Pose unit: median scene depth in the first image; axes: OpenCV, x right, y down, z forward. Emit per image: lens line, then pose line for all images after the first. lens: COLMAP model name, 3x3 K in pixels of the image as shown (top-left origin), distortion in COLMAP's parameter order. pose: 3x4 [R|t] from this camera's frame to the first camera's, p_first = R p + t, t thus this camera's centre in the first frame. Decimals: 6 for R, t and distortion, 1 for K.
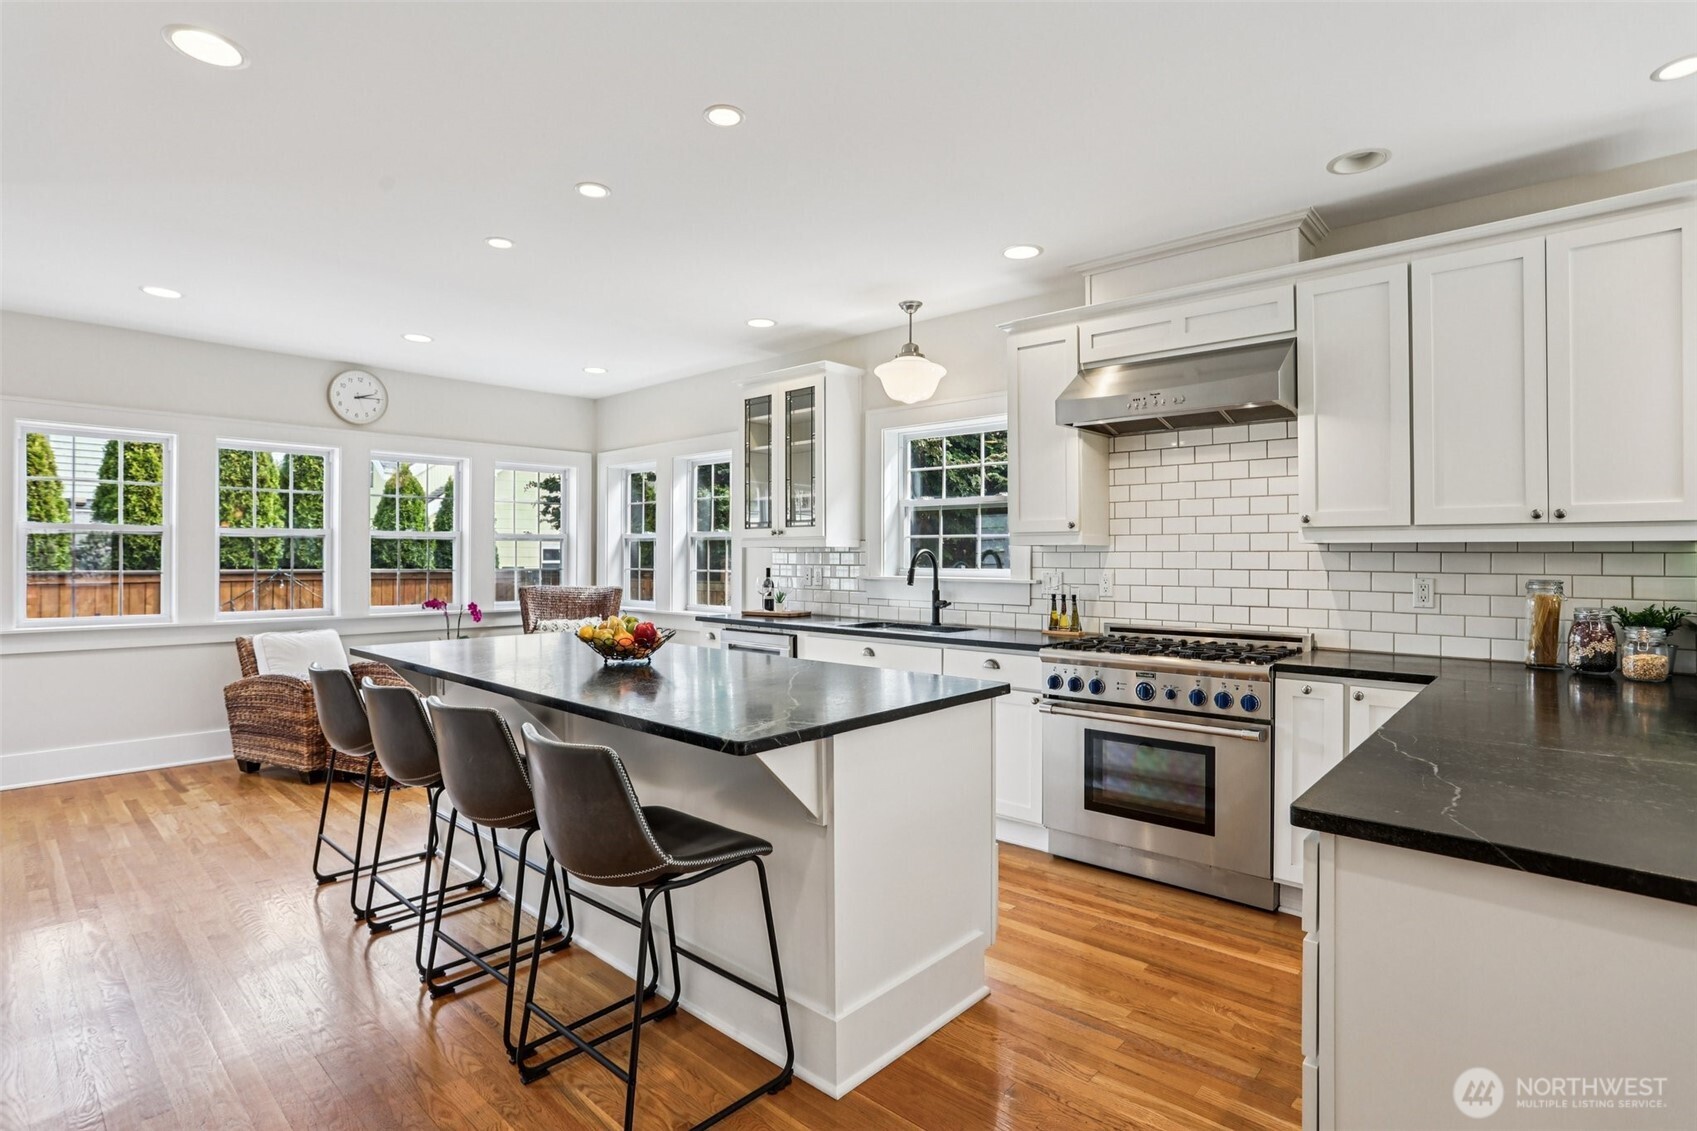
lens RADIAL K [[826.2, 0, 848.5], [0, 826.2, 565.5], [0, 0, 1]] dist [-0.043458, 0.000052]
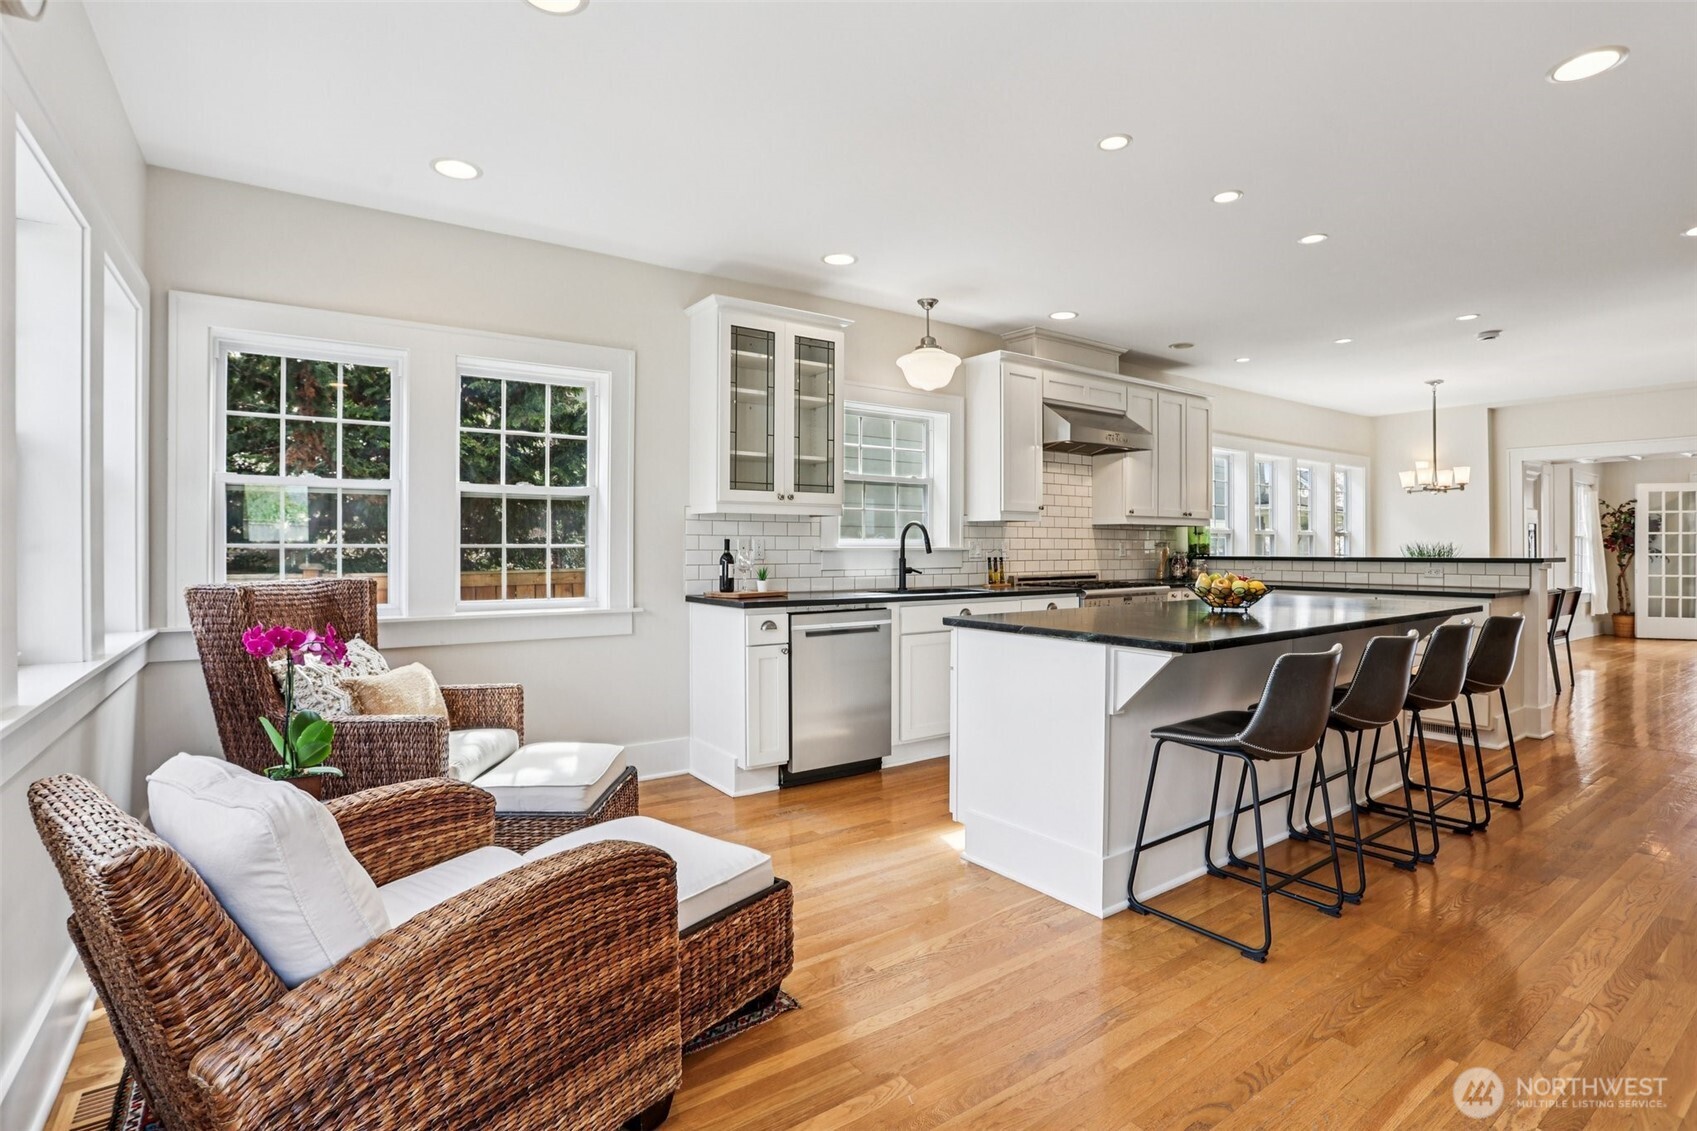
lens RADIAL K [[835.6, 0, 841.8], [0, 835.6, 551.8], [0, 0, 1]] dist [-0.071627, 0.028141]
pose [[0.223202, -0.010370, 0.974717, -1.138209], [0.007706, 0.999931, 0.008874, 0.011888], [-0.974742, 0.005530, 0.223266, 0.934858]]
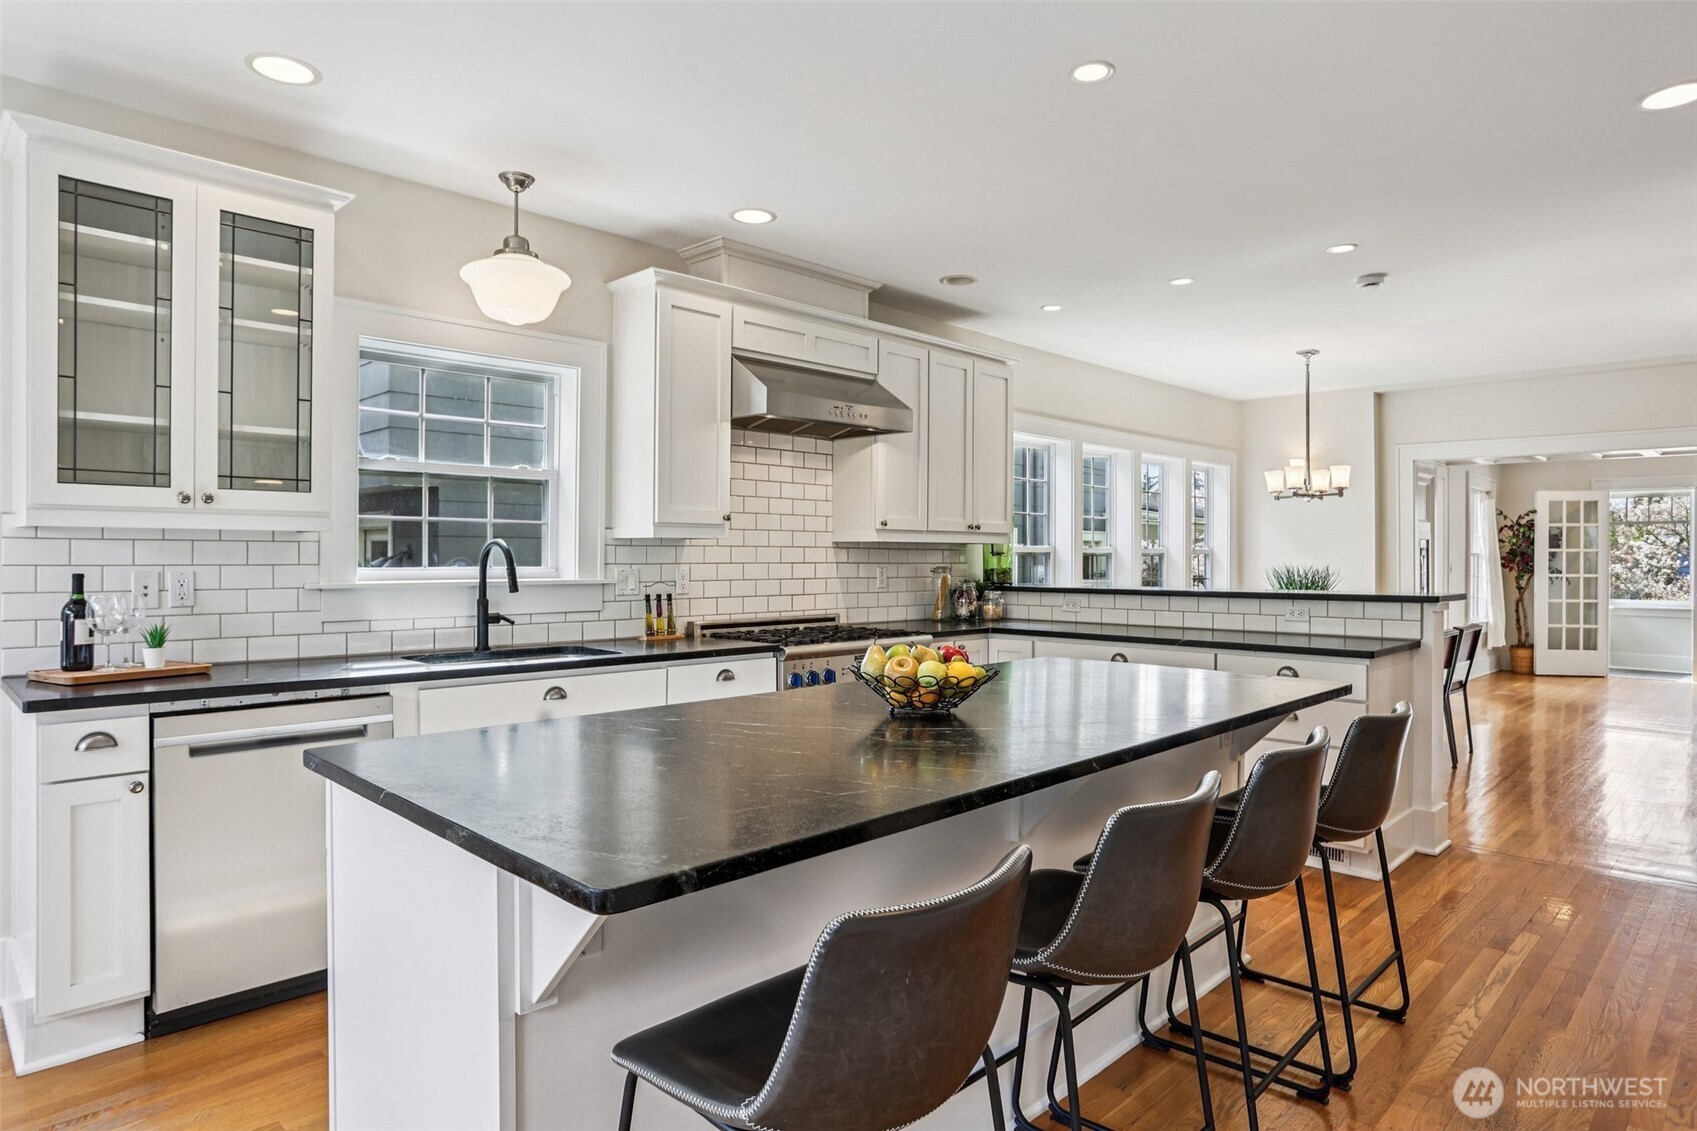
lens RADIAL K [[990.6, 0, 840.7], [0, 990.6, 565.1], [0, 0, 1]] dist [-0.073296, 0.047806]
pose [[0.057068, -0.012854, 0.998288, -0.773185], [0.005509, 0.999906, 0.012560, -0.007711], [-0.998355, 0.004783, 0.057133, 0.743069]]
